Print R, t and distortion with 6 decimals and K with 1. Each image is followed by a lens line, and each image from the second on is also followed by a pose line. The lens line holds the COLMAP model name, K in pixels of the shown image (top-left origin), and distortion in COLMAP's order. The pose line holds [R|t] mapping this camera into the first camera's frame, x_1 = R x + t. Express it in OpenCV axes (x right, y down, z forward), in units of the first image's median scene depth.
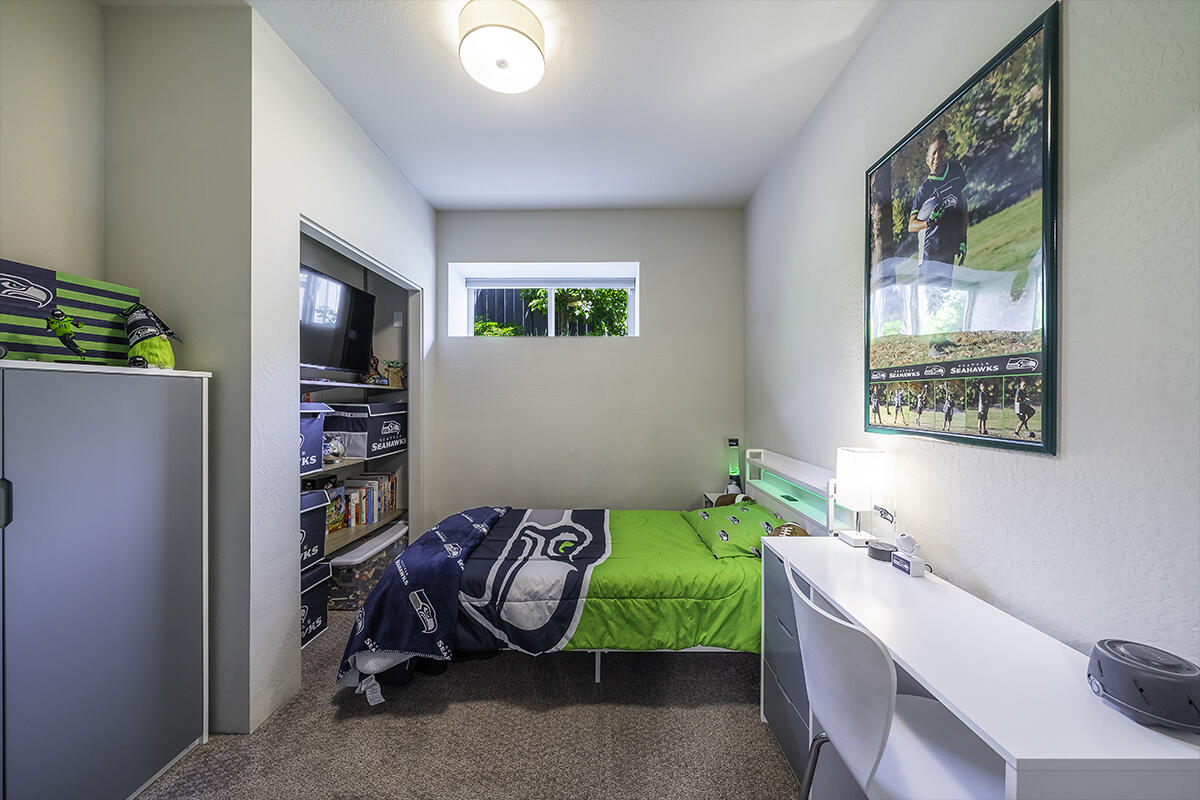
lens RADIAL K [[417.7, 0, 600.3], [0, 417.7, 400.5], [0, 0, 1]] dist [-0.000742, -0.000463]
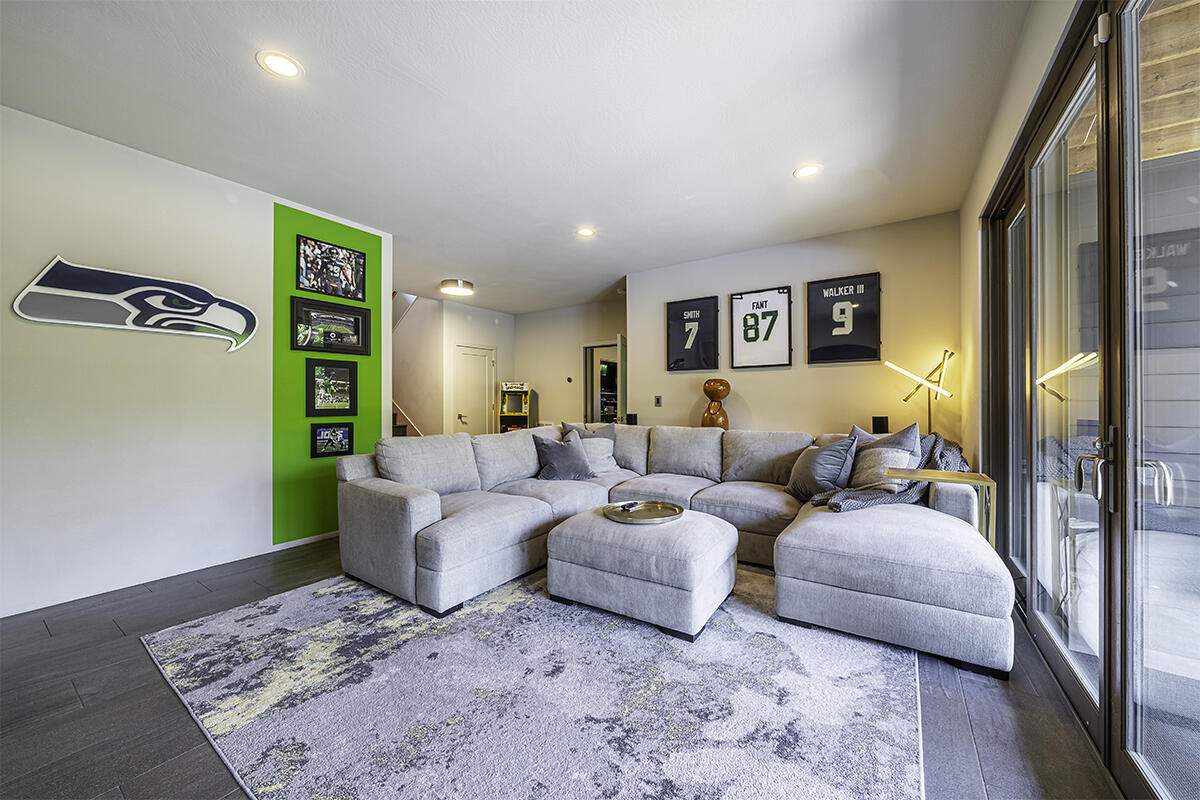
lens RADIAL K [[445.0, 0, 597.5], [0, 445.0, 400.2], [0, 0, 1]] dist [0.002815, 0.000212]
pose [[0.838575, -0.001969, -0.544782, 1.809002], [0.000161, 0.999994, -0.003367, 0.039248], [0.544786, 0.002735, 0.838571, -2.926149]]
